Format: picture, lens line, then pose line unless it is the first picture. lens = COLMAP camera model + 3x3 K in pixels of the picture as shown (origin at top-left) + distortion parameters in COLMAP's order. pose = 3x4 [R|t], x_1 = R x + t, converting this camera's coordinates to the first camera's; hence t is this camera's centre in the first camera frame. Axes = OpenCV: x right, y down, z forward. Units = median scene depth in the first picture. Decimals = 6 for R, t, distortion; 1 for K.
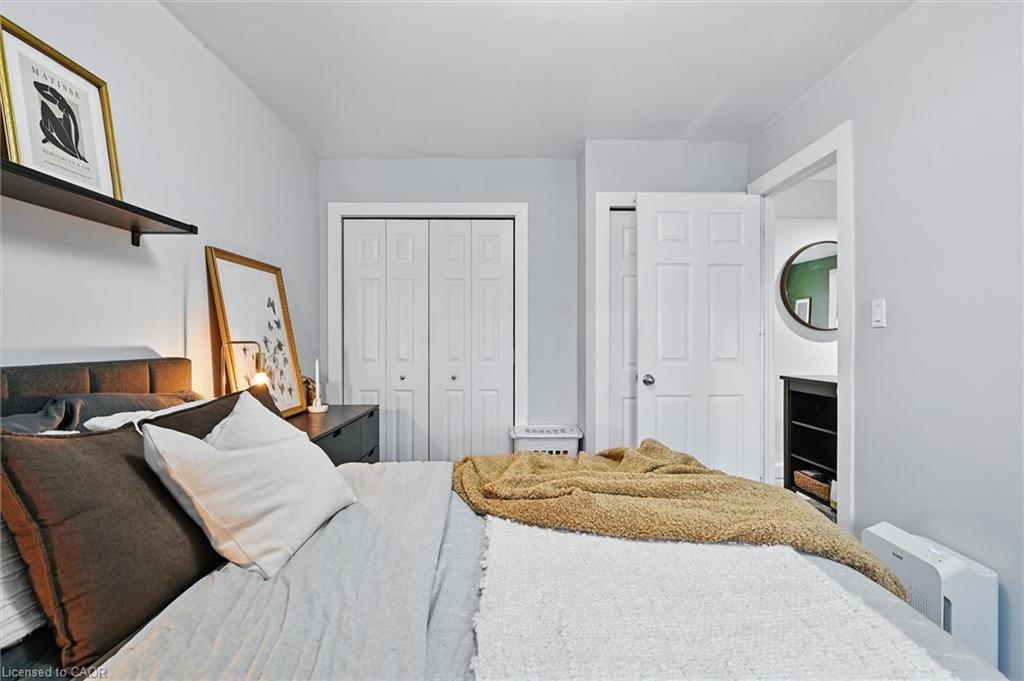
lens RADIAL K [[507.6, 0, 514.5], [0, 507.6, 341.9], [0, 0, 1]] dist [-0.000952, -0.002116]
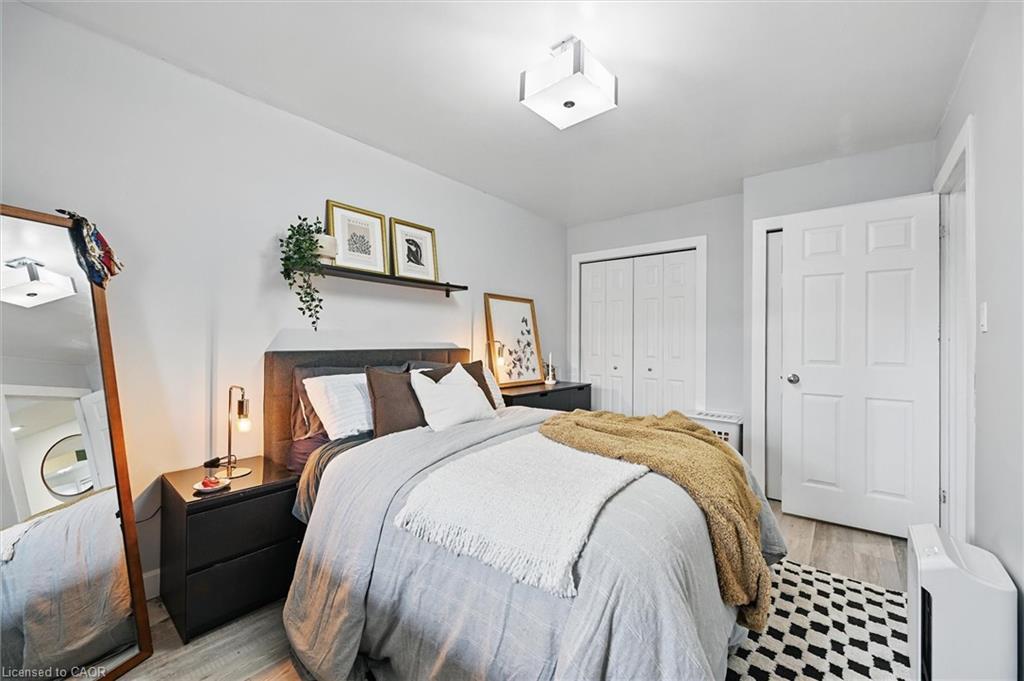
lens RADIAL K [[411.8, 0, 514.5], [0, 411.8, 342.9], [0, 0, 1]] dist [-0.007889, 0.000039]
pose [[0.759062, 0.011640, -0.650914, 0.423259], [-0.014514, 0.999894, 0.000955, 0.002586], [0.650857, 0.008722, 0.759151, -0.115289]]
